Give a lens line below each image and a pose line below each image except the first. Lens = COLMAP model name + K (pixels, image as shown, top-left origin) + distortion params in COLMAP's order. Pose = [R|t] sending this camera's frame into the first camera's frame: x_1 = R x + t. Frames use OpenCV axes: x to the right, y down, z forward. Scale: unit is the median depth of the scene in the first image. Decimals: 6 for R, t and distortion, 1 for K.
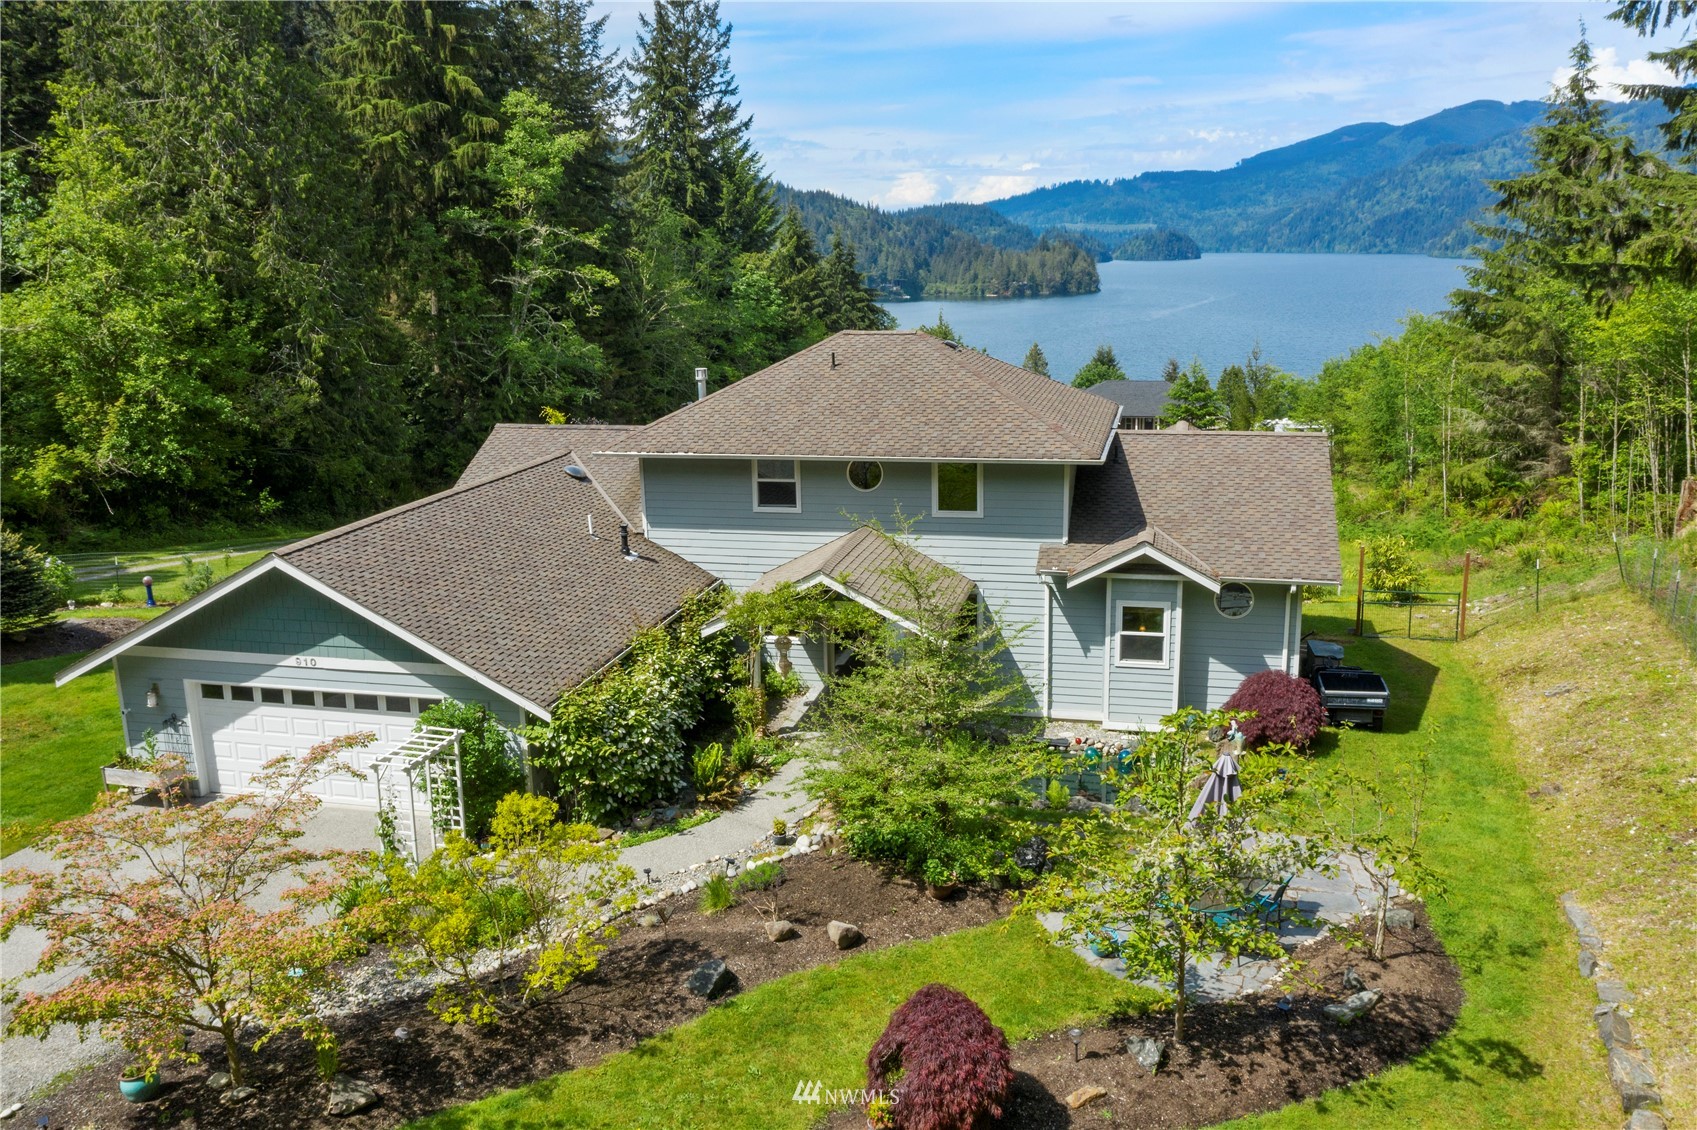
lens RADIAL K [[1334.8, 0, 848.5], [0, 1334.8, 565.0], [0, 0, 1]] dist [-0.006863, -0.003633]
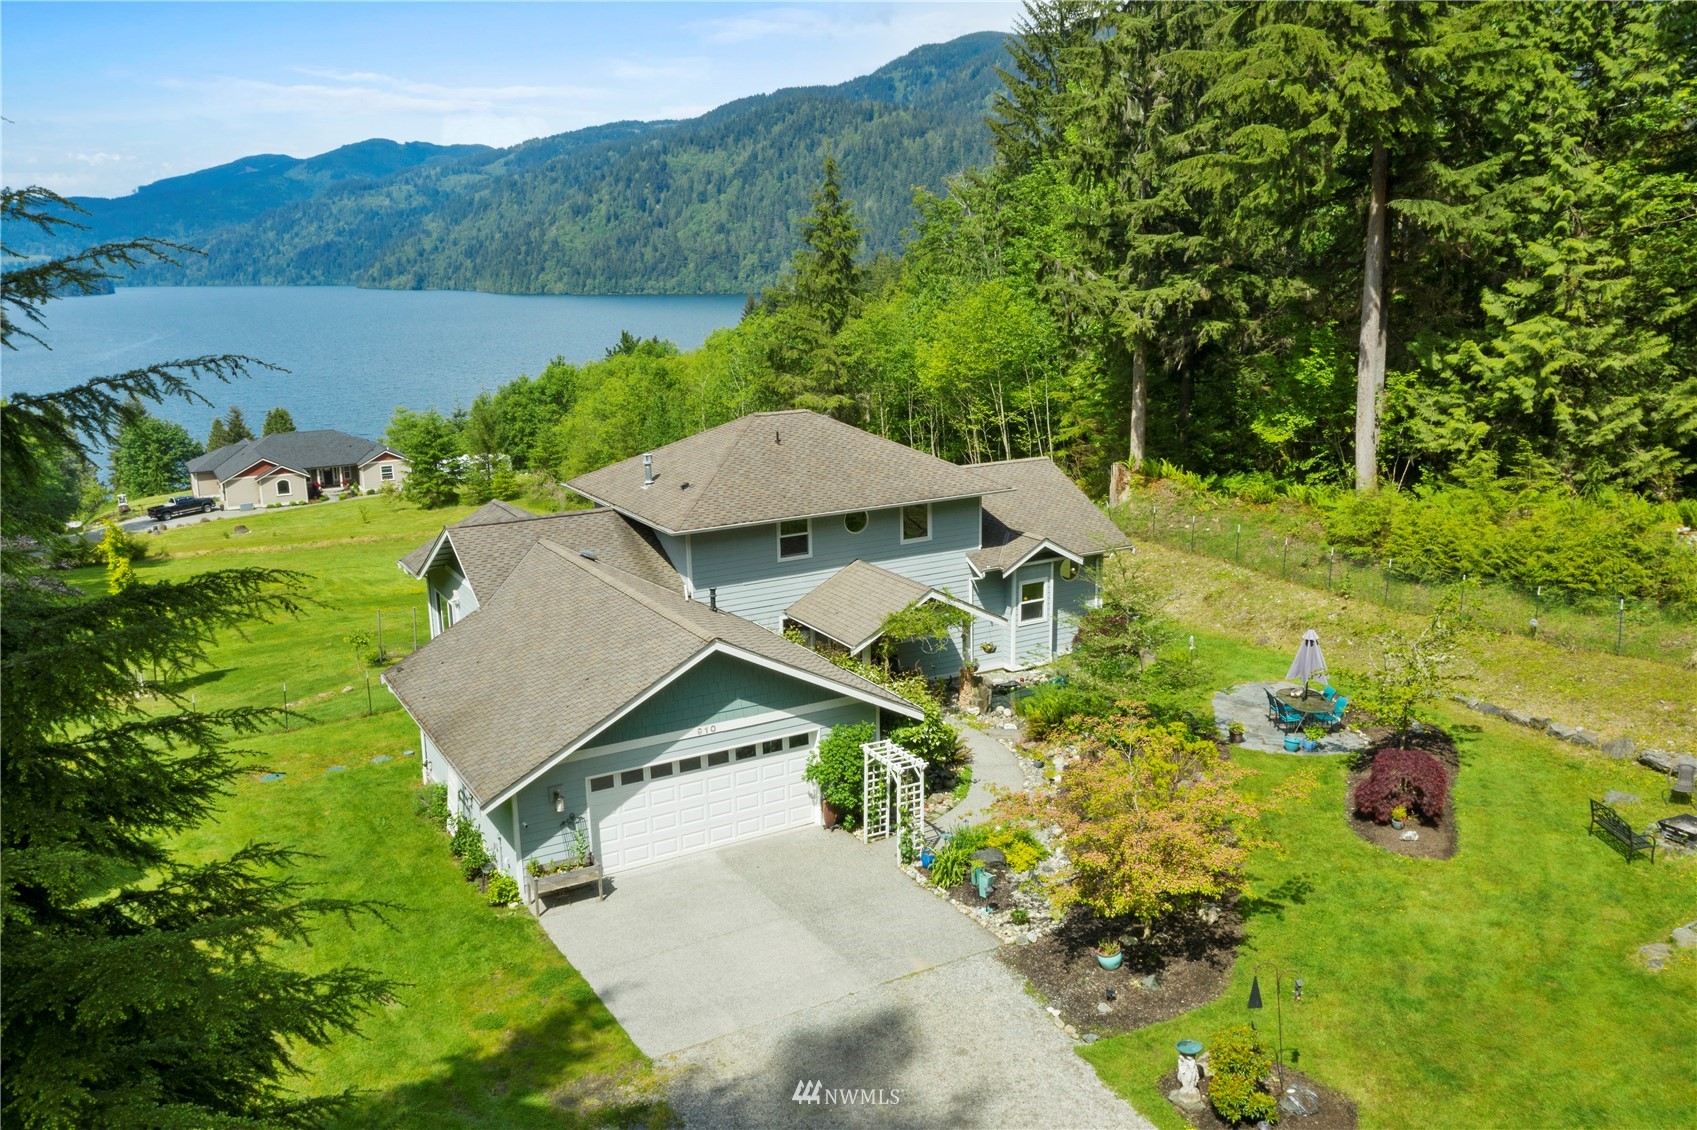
lens RADIAL K [[1334.8, 0, 848.5], [0, 1334.8, 565.0], [0, 0, 1]] dist [-0.006863, -0.003633]
pose [[0.726865, -0.150377, 0.670115, -0.926234], [0.165099, 0.985381, 0.042043, -0.085234], [-0.666641, 0.080075, 0.741066, 0.027251]]
